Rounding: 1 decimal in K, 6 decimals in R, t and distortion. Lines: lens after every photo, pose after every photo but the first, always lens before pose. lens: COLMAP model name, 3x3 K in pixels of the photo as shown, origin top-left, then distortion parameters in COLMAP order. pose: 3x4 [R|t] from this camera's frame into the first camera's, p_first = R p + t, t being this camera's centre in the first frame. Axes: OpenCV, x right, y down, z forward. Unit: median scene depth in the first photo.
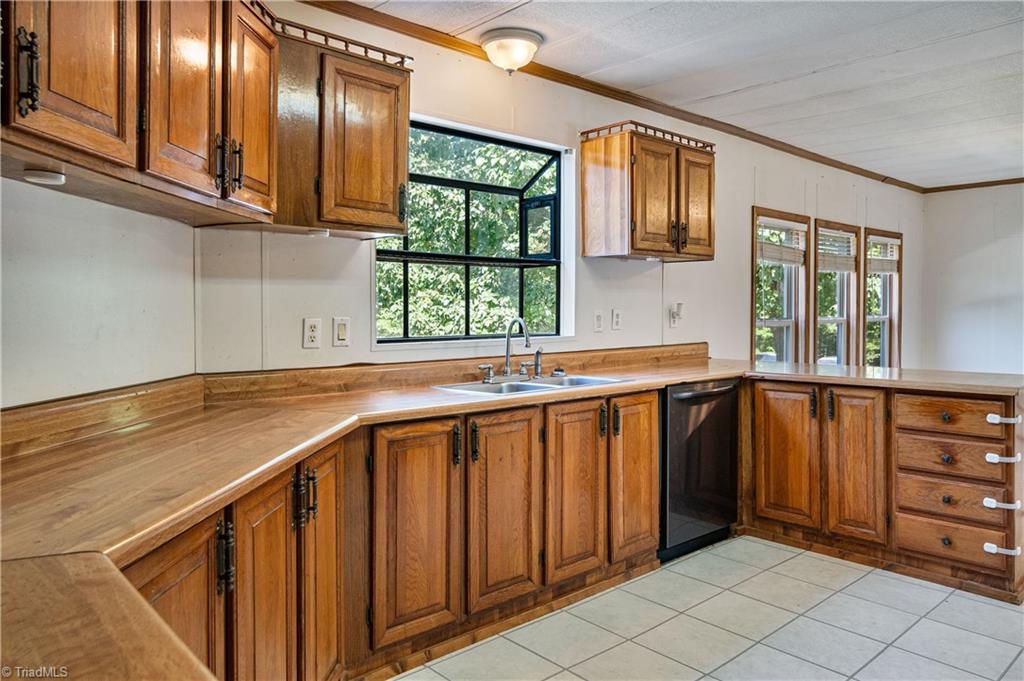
lens RADIAL K [[702.3, 0, 521.2], [0, 702.3, 320.9], [0, 0, 1]] dist [0.000348, 0.007230]
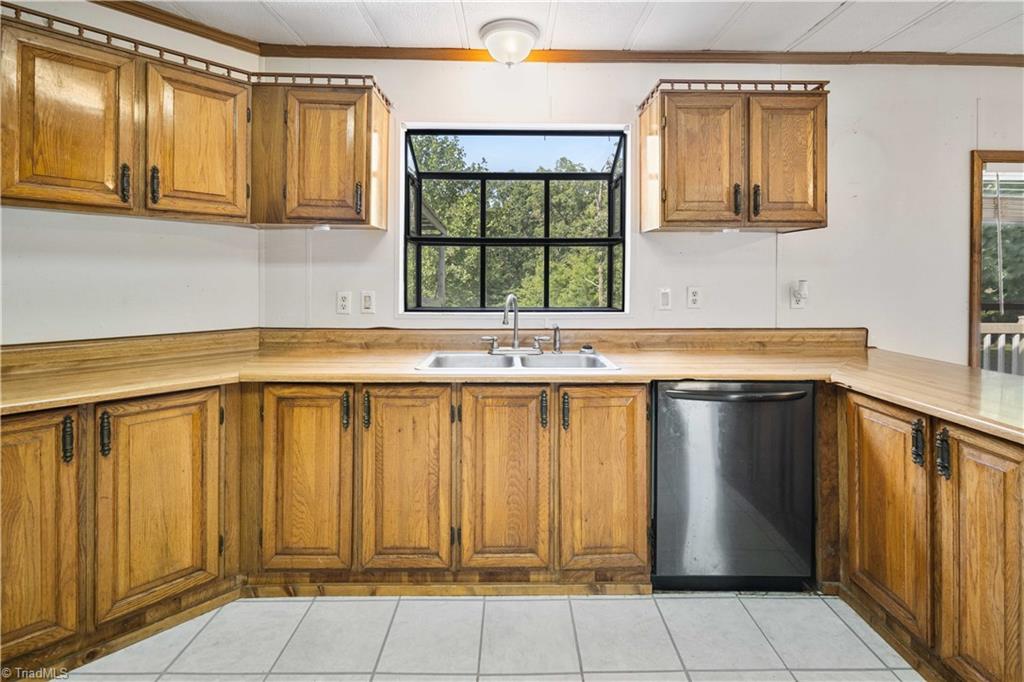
lens RADIAL K [[455.7, 0, 526.0], [0, 455.7, 279.4], [0, 0, 1]] dist [0.005086, -0.001795]
pose [[0.753565, 0.005747, -0.657348, 0.361855], [-0.015029, 0.999851, -0.008488, -0.017809], [0.657201, 0.016275, 0.753539, 0.392530]]
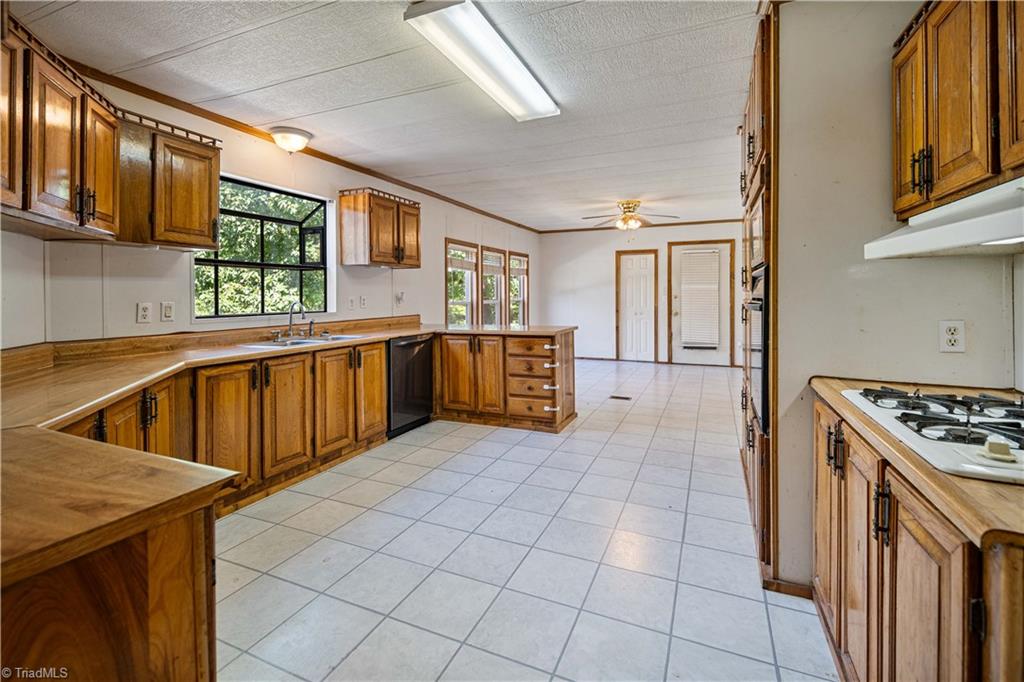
lens RADIAL K [[455.7, 0, 513.9], [0, 455.7, 298.6], [0, 0, 1]] dist [0.005086, -0.001795]
pose [[0.912333, -0.008126, 0.409369, 0.017038], [0.012688, 0.999884, -0.008430, 0.003348], [-0.409253, 0.012885, 0.912330, -0.149257]]
